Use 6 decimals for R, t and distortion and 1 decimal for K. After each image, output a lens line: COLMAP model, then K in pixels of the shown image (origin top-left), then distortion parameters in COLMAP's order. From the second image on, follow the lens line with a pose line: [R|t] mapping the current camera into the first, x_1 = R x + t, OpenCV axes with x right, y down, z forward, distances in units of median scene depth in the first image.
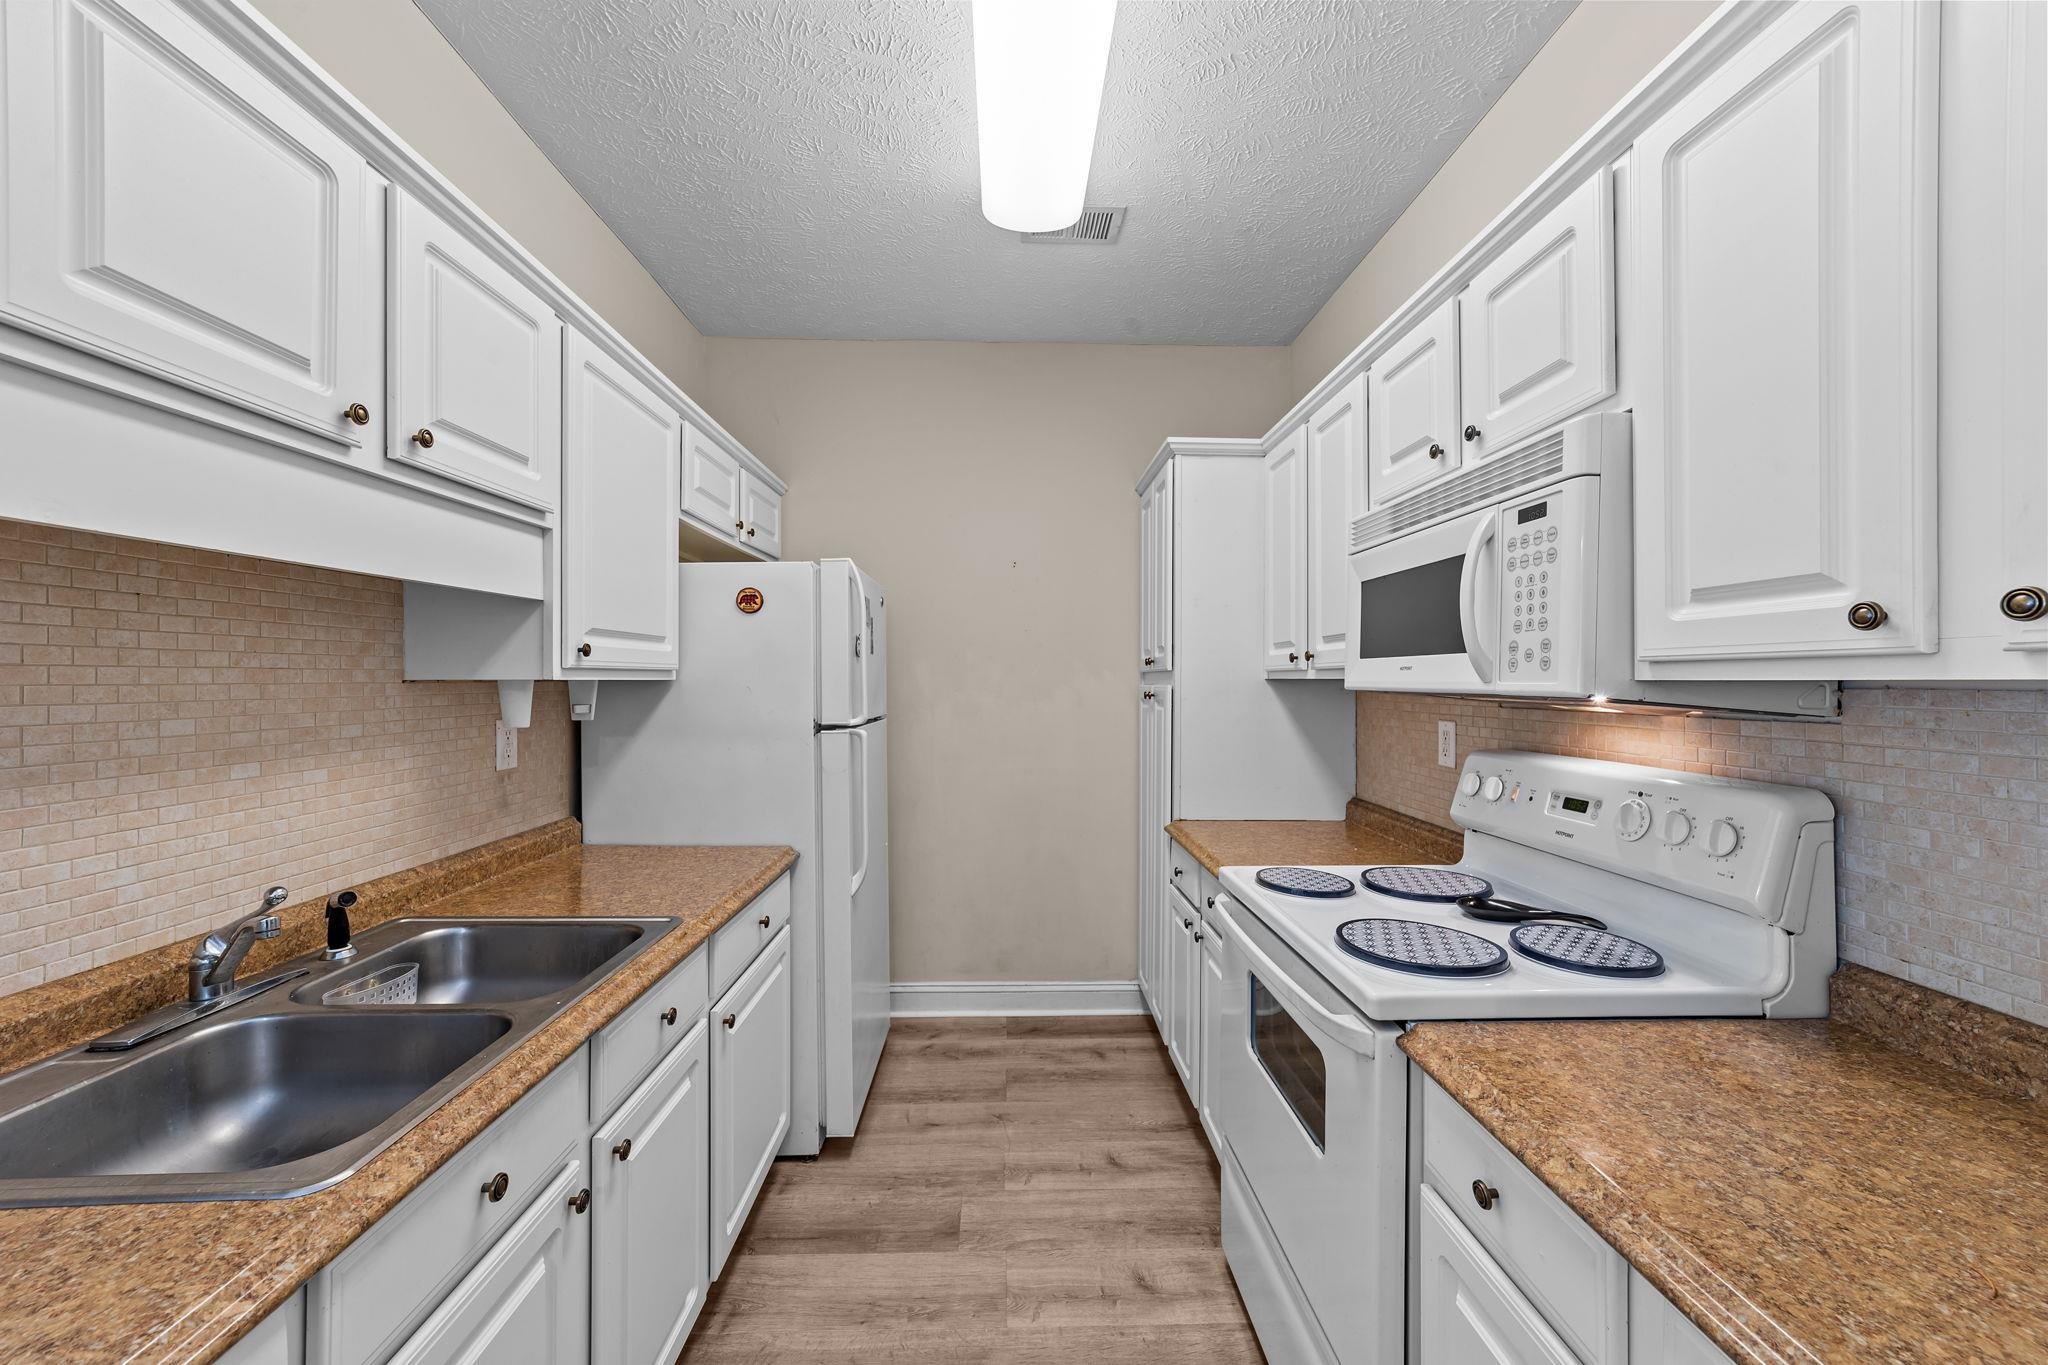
lens RADIAL K [[787.2, 0, 1027.1], [0, 787.2, 680.6], [0, 0, 1]] dist [-0.001609, -0.000003]
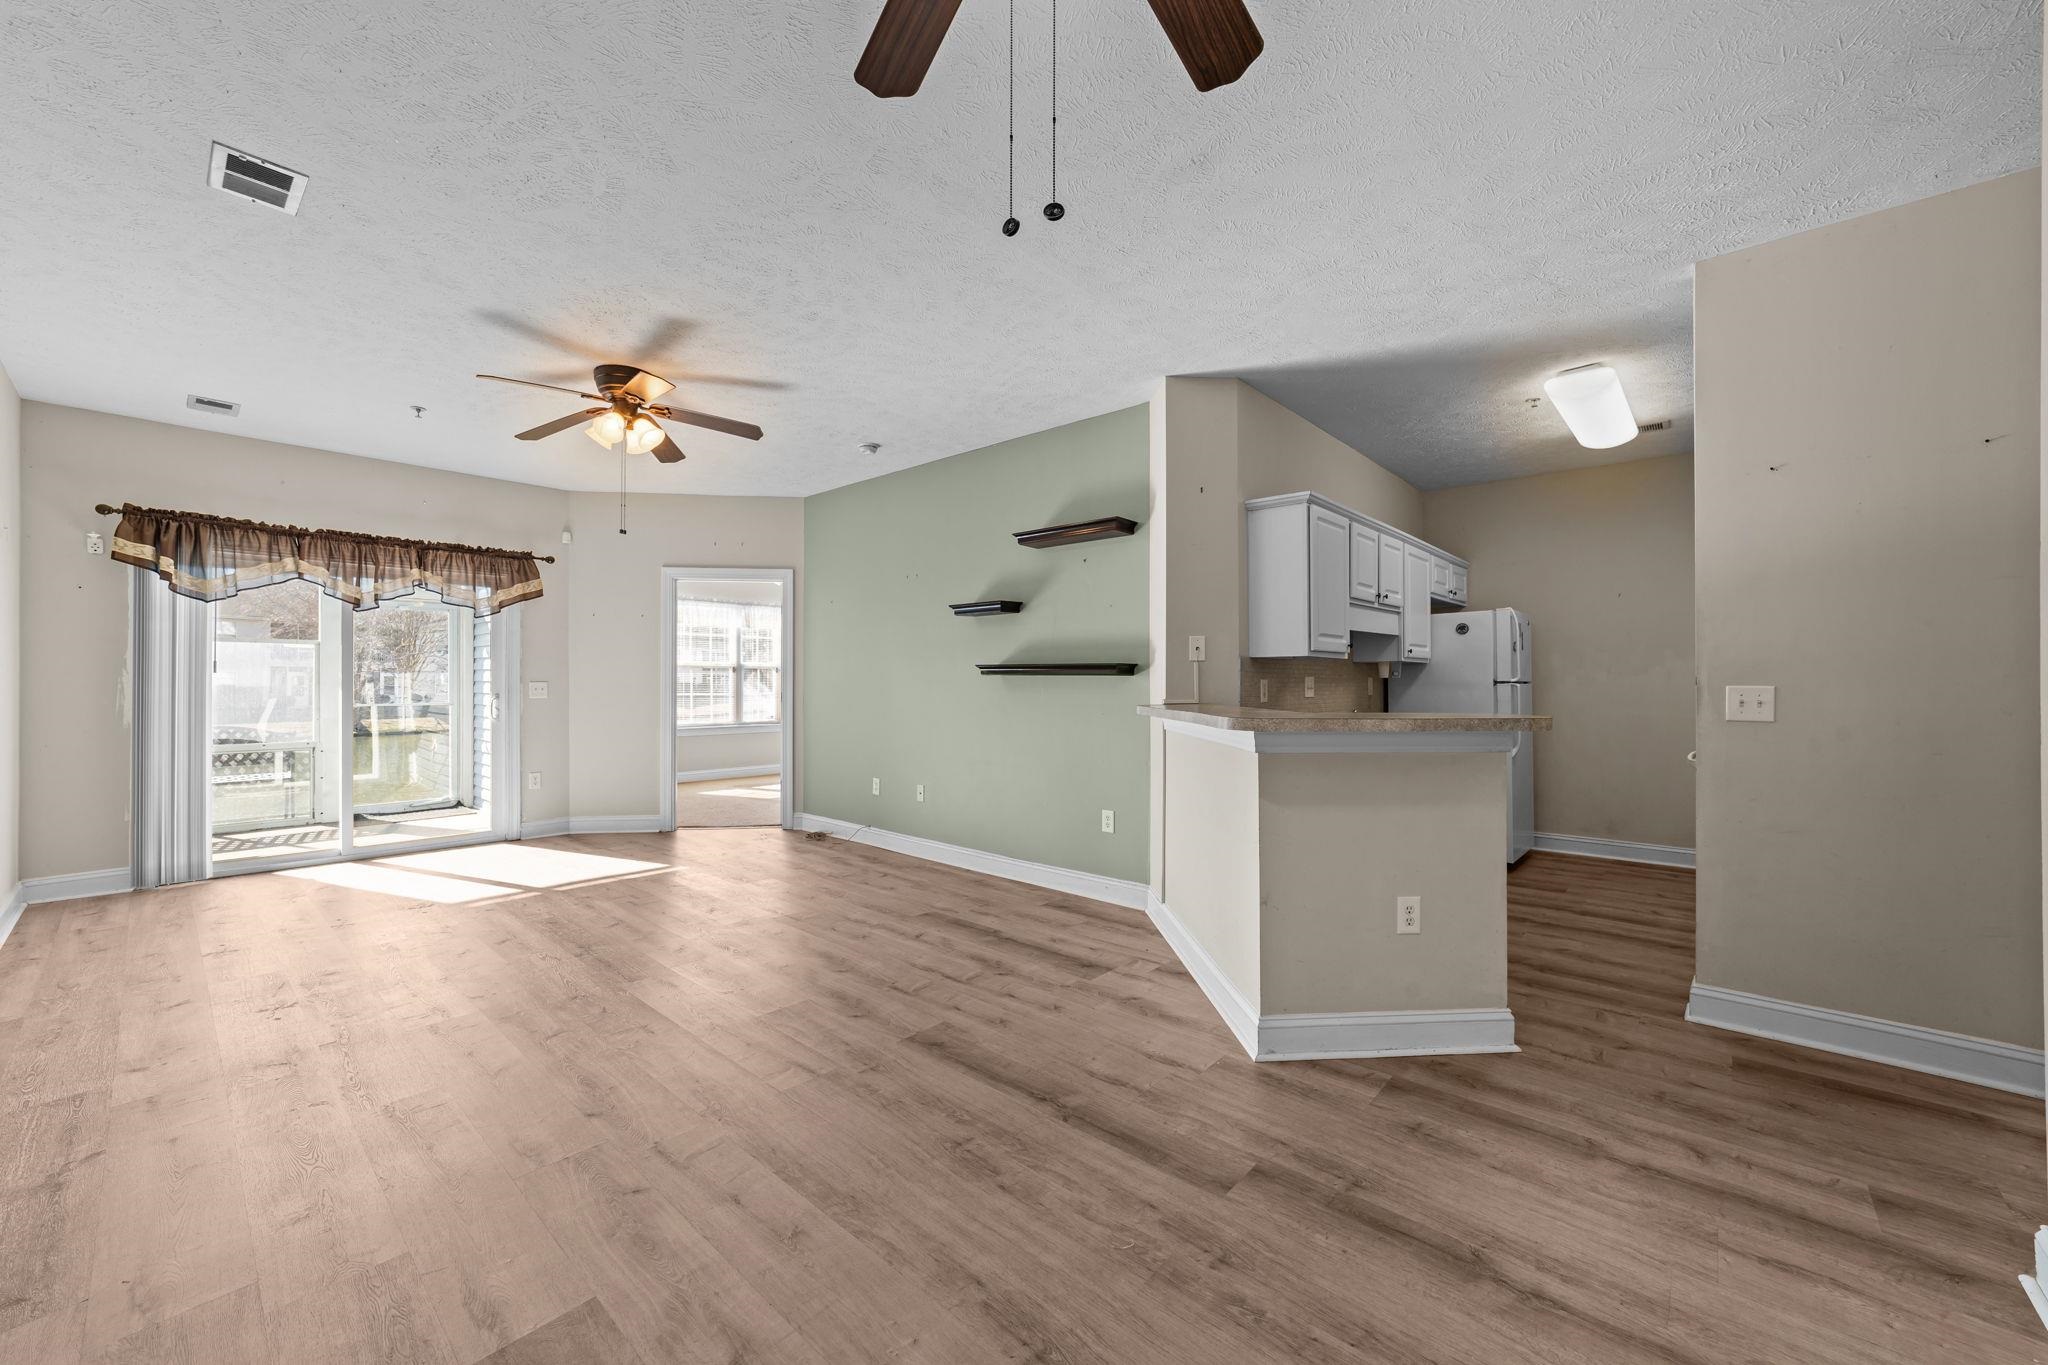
lens RADIAL K [[787.2, 0, 1024.7], [0, 787.2, 676.2], [0, 0, 1]] dist [-0.001609, -0.000003]
pose [[0.726688, -0.004348, -0.686954, 0.320118], [0.000265, 0.999982, -0.006050, 0.056065], [0.686968, 0.004214, 0.726675, -1.644949]]
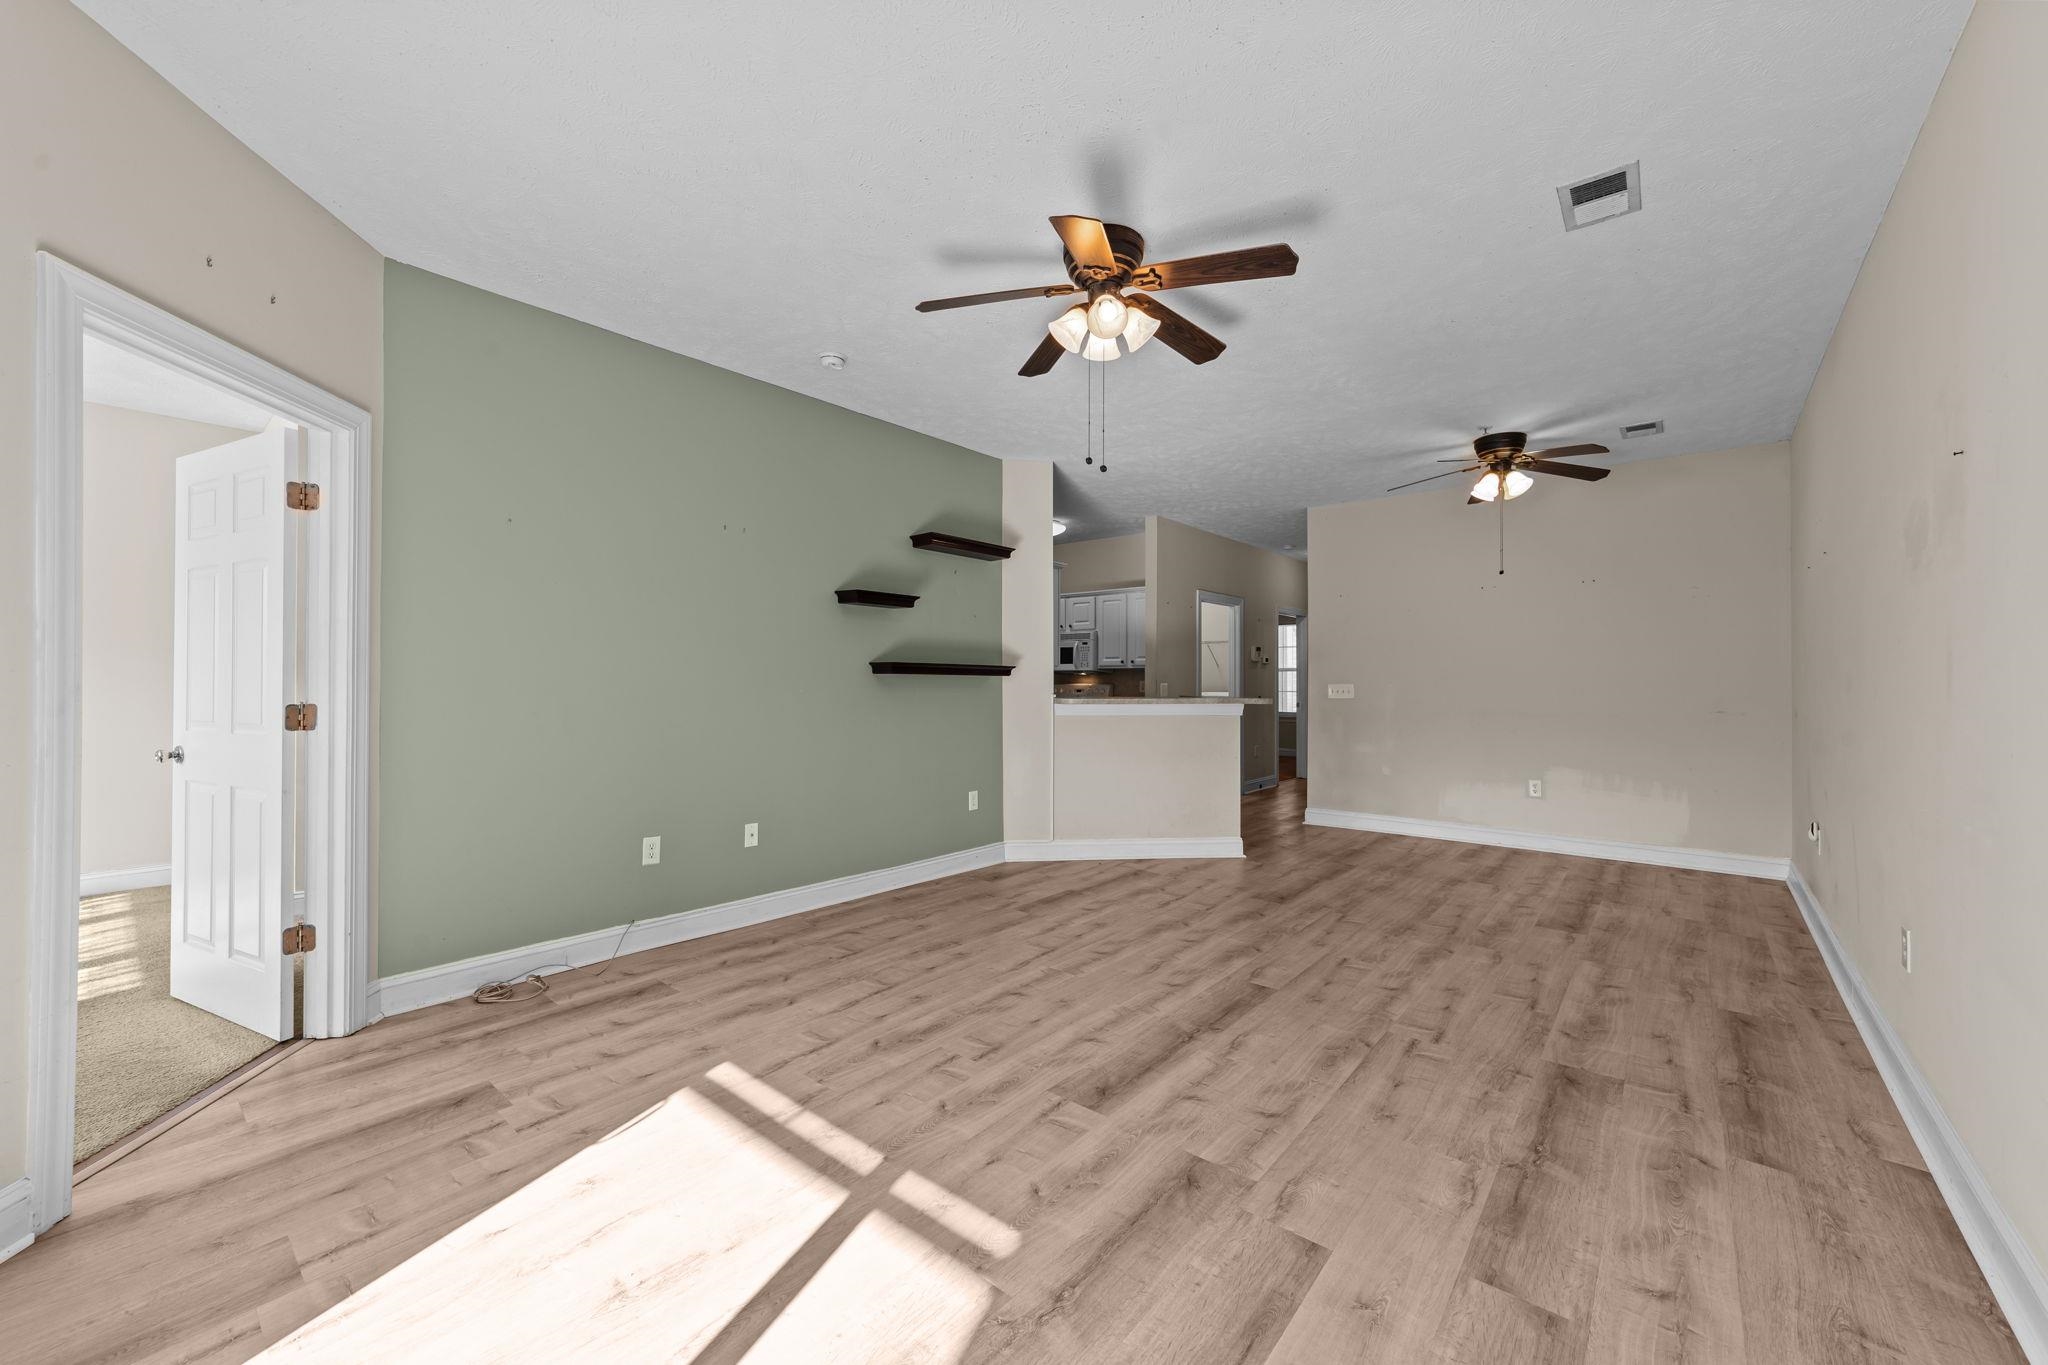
lens RADIAL K [[787.2, 0, 1028.3], [0, 787.2, 681.4], [0, 0, 1]] dist [-0.001609, -0.000003]
pose [[0.661905, 0.001636, 0.749586, -2.614533], [-0.008301, 0.999952, 0.005148, 0.044831], [-0.749541, -0.009629, 0.661887, -1.714021]]
